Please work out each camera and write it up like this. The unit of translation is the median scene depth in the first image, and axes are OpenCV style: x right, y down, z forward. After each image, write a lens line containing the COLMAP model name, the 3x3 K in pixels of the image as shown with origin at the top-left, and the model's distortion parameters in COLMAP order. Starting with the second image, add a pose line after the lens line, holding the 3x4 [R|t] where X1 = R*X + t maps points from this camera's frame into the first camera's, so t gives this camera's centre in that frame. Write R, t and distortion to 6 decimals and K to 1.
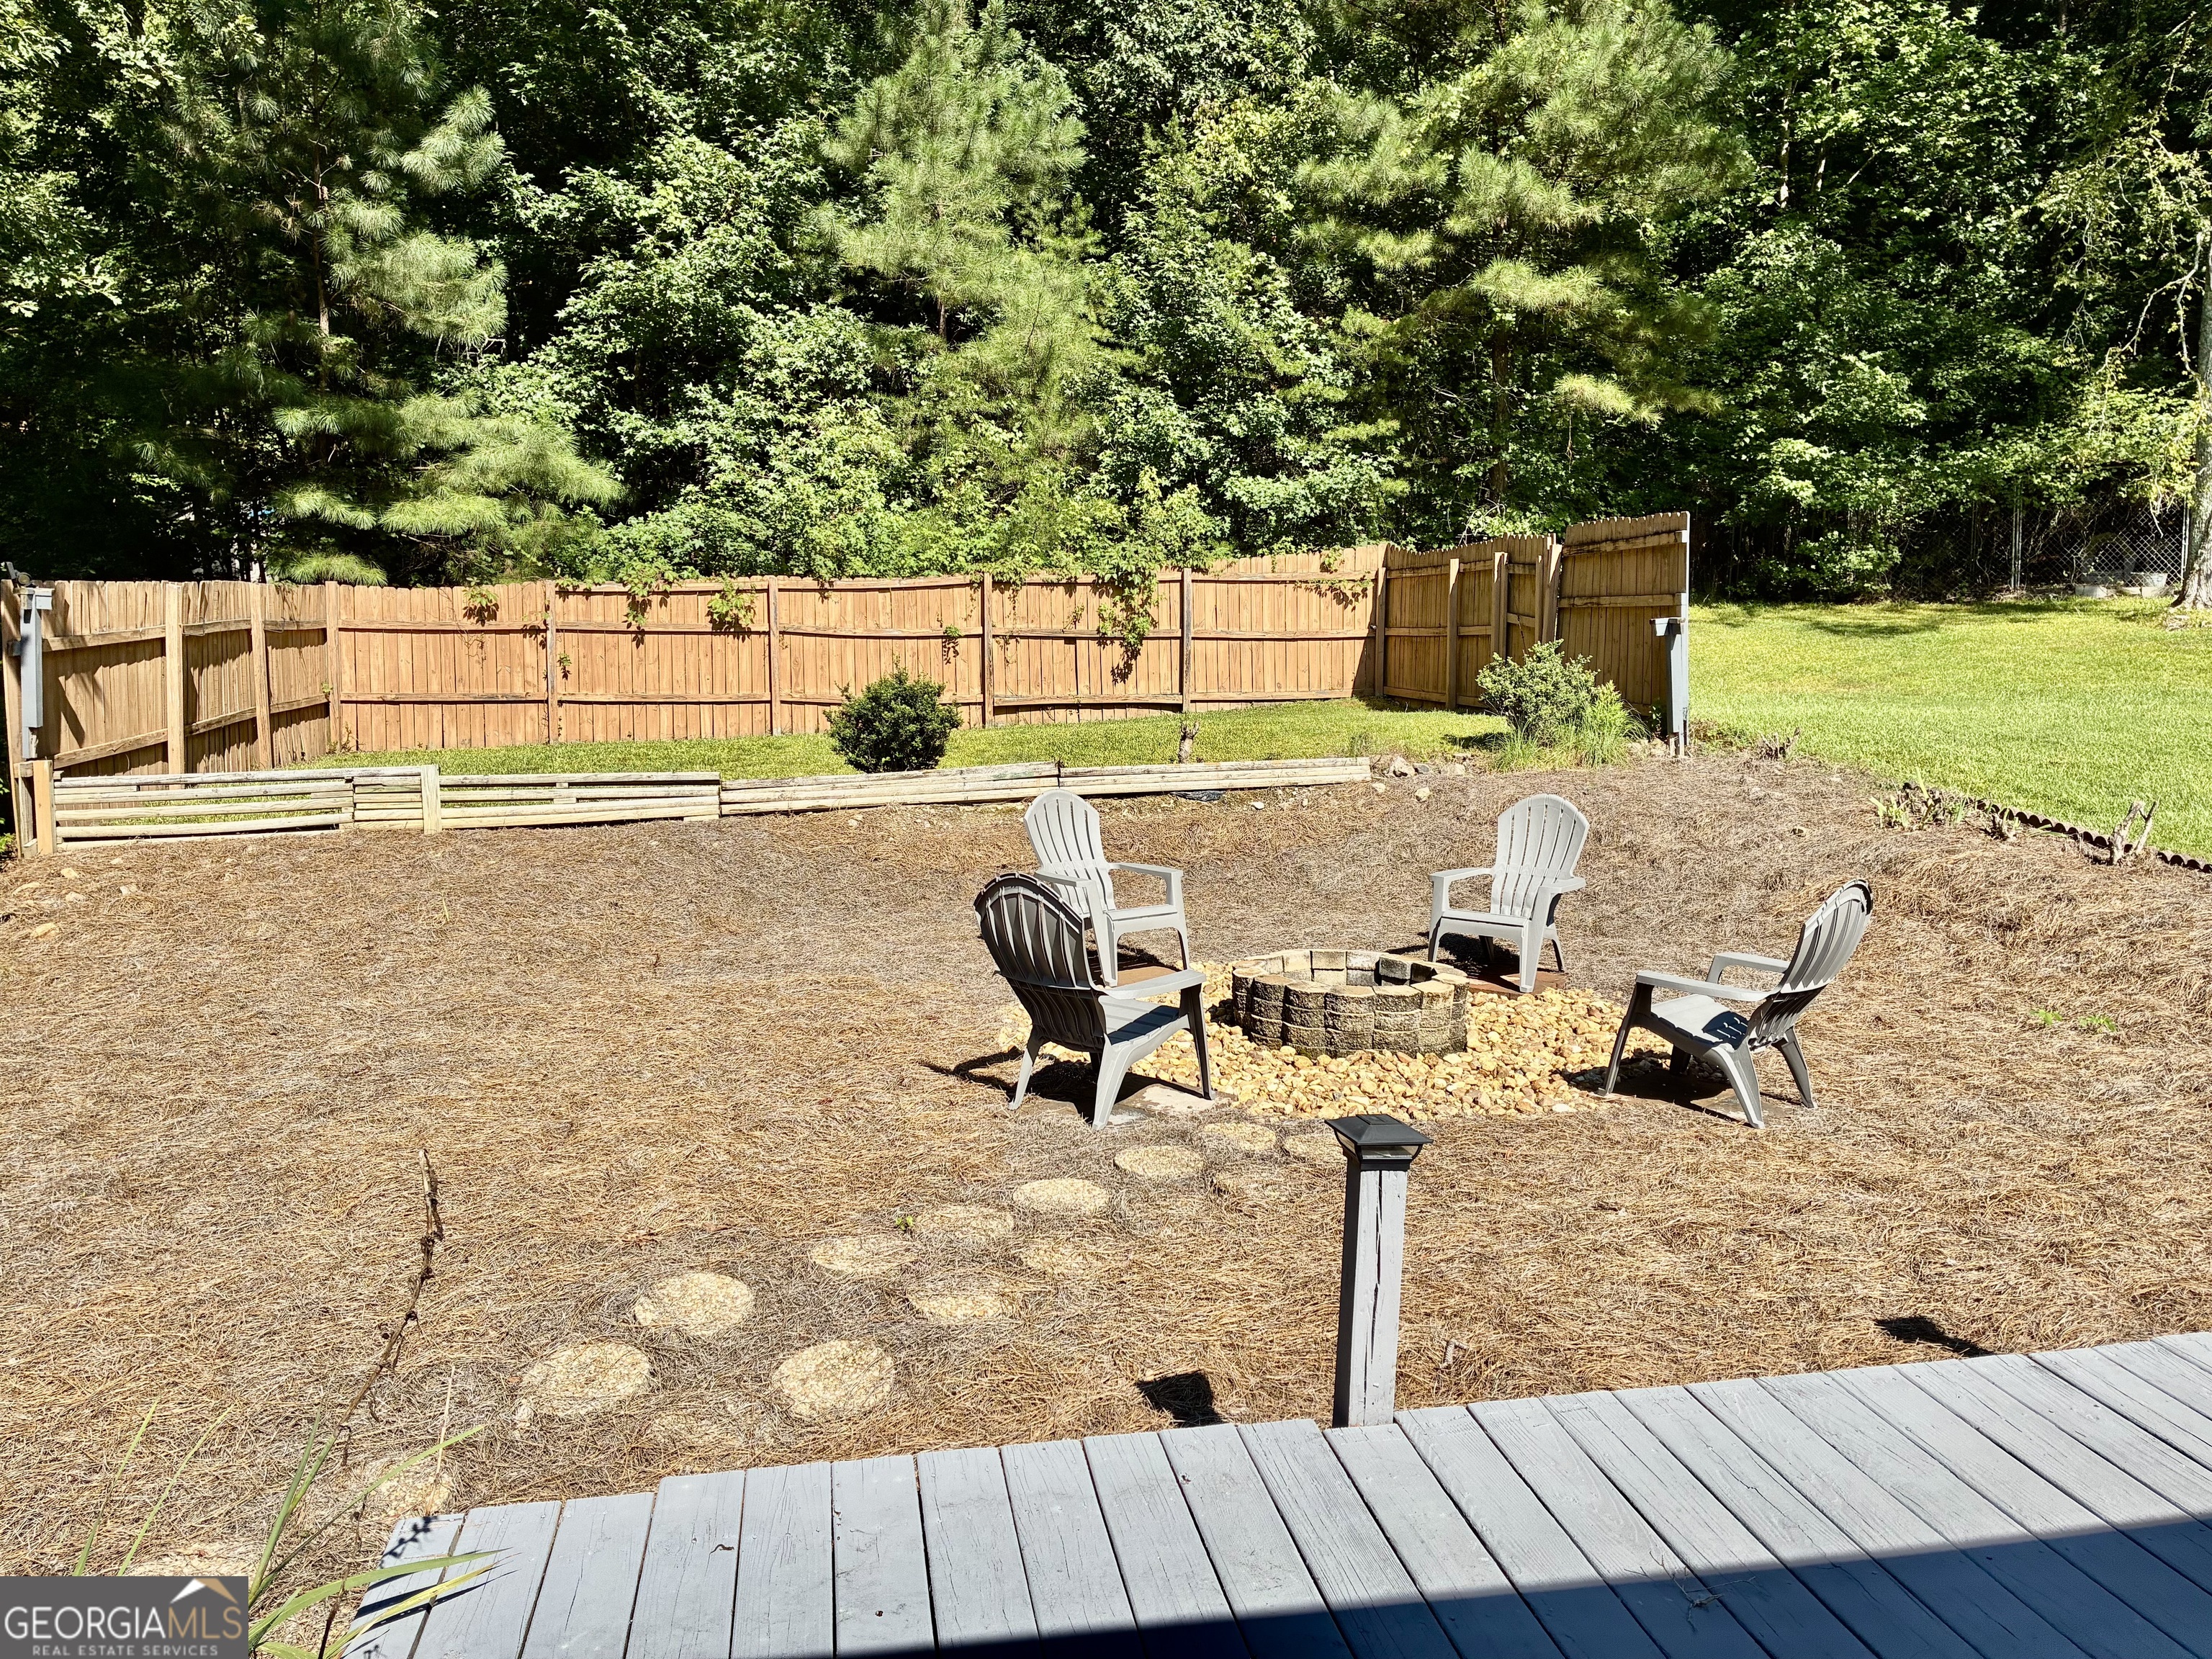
lens RADIAL K [[1651.7, 0, 1145.8], [0, 1651.7, 829.1], [0, 0, 1]] dist [0.071154, -0.084131]
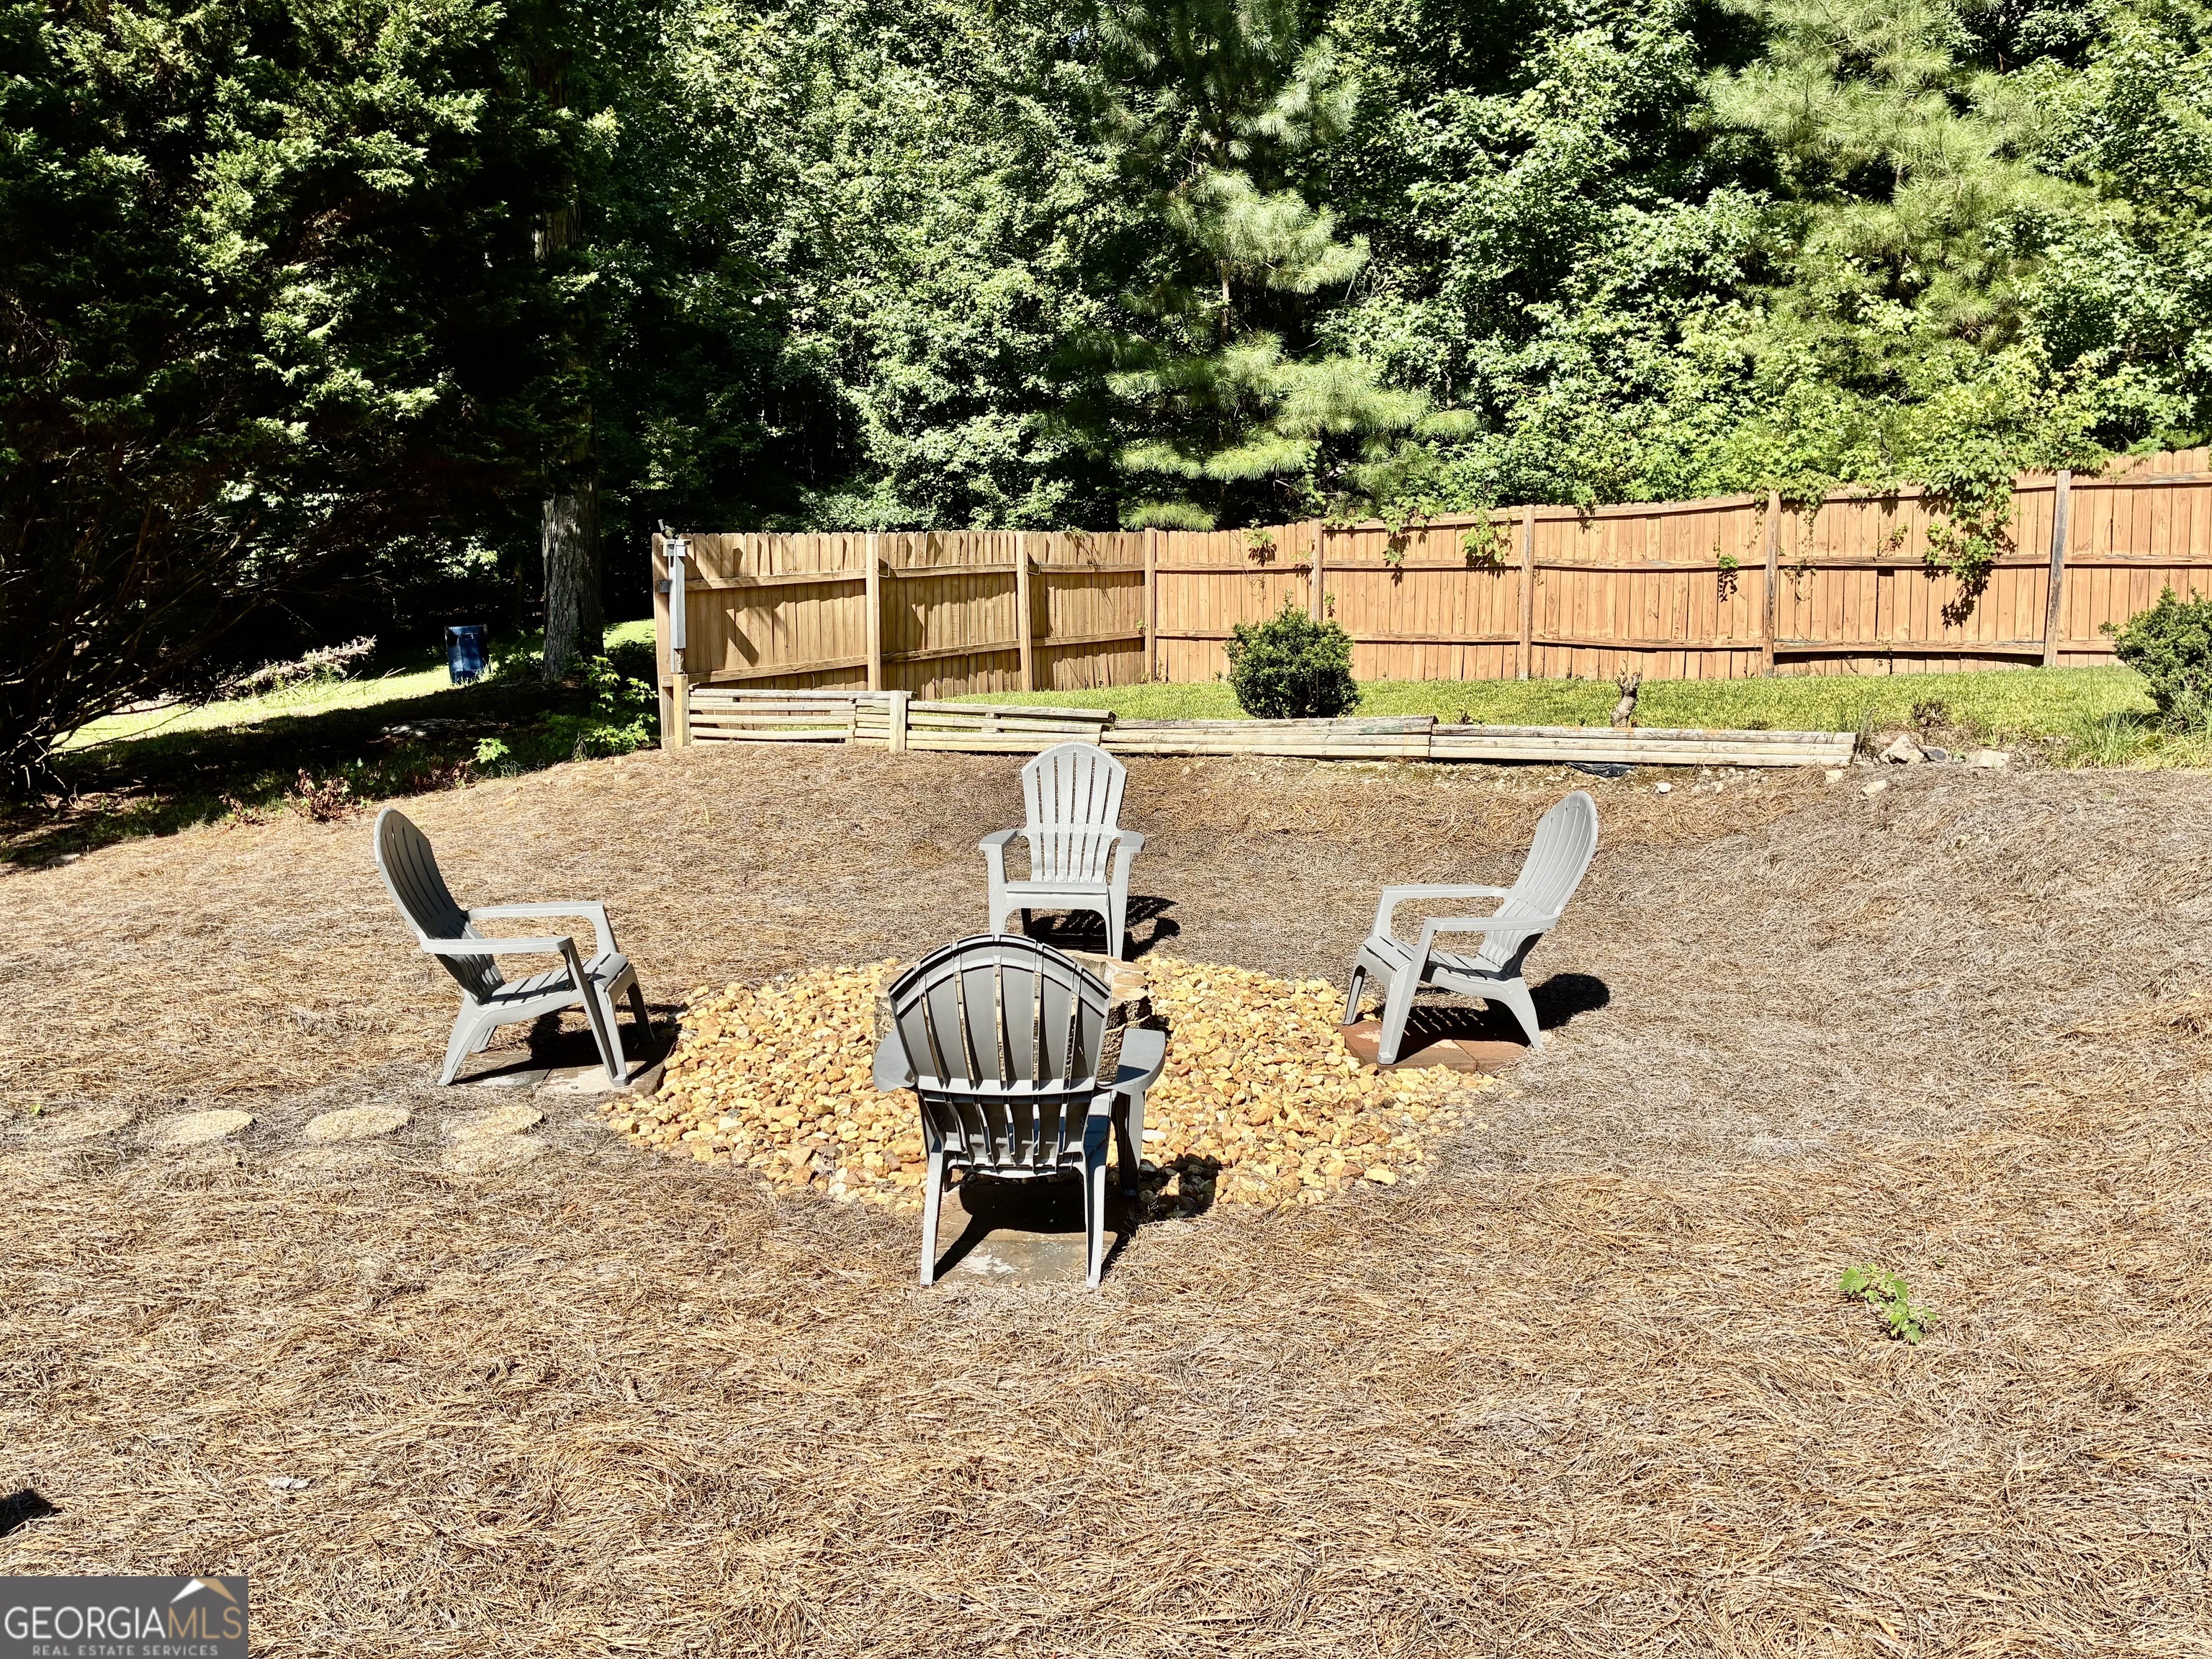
lens RADIAL K [[1679.2, 0, 1115.6], [0, 1679.2, 805.5], [0, 0, 1]] dist [0.070634, -0.086534]
pose [[0.716648, 0.086040, -0.692108, 0.262867], [-0.073120, 0.996161, 0.048127, -0.015480], [0.693592, 0.016117, 0.720188, 0.169433]]
